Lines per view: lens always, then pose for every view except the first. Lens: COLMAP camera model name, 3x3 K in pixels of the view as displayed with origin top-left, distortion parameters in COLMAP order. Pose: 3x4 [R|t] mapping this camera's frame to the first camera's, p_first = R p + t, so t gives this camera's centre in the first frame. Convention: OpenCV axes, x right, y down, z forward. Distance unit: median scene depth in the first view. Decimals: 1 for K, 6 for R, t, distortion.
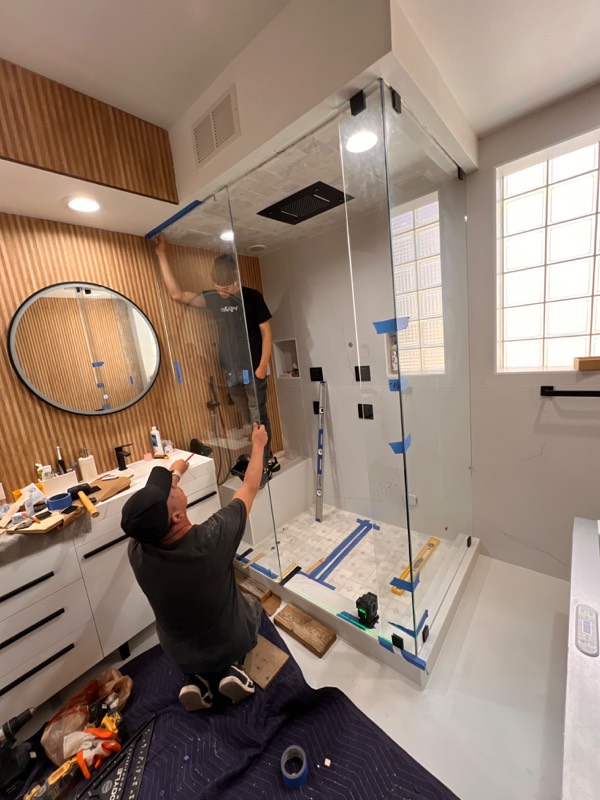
lens RADIAL K [[318.8, 0, 303.2], [0, 318.8, 402.7], [0, 0, 1]] dist [0.000227, 0.000286]
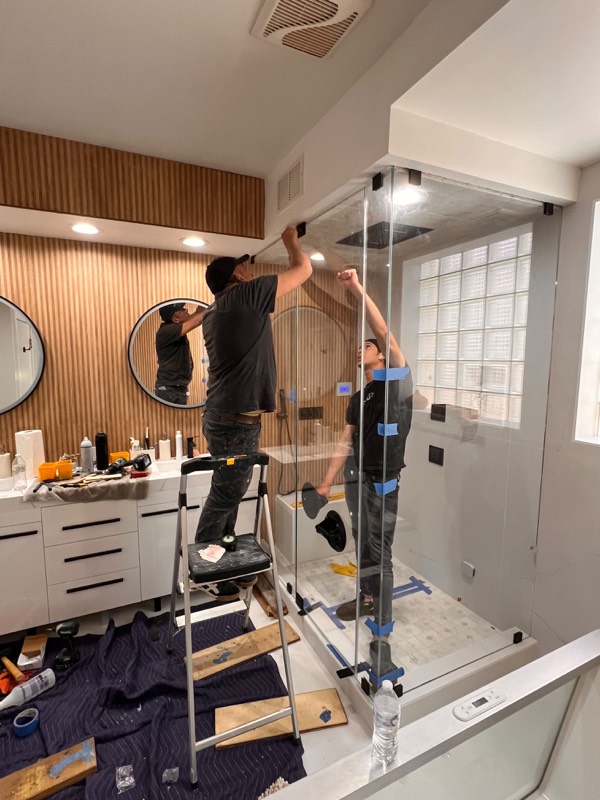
lens RADIAL K [[400.7, 0, 299.2], [0, 400.7, 407.3], [0, 0, 1]] dist [0.004849, -0.002028]
pose [[0.907964, 0.169289, -0.383331, 0.388368], [-0.181083, 0.983453, 0.005403, -0.060529], [0.377903, 0.064509, 0.923595, -0.250169]]
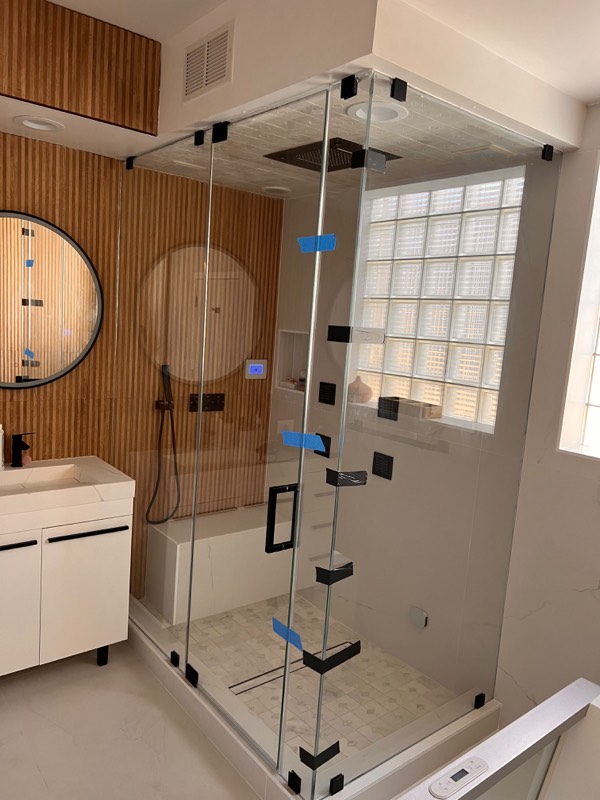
lens RADIAL K [[601.3, 0, 298.8], [0, 601.3, 411.9], [0, 0, 1]] dist [0.043098, -0.037892]
pose [[0.965548, 0.211046, -0.152237, 0.296599], [-0.215285, 0.976481, -0.011732, -0.043202], [0.146181, 0.044103, 0.988274, -0.345529]]
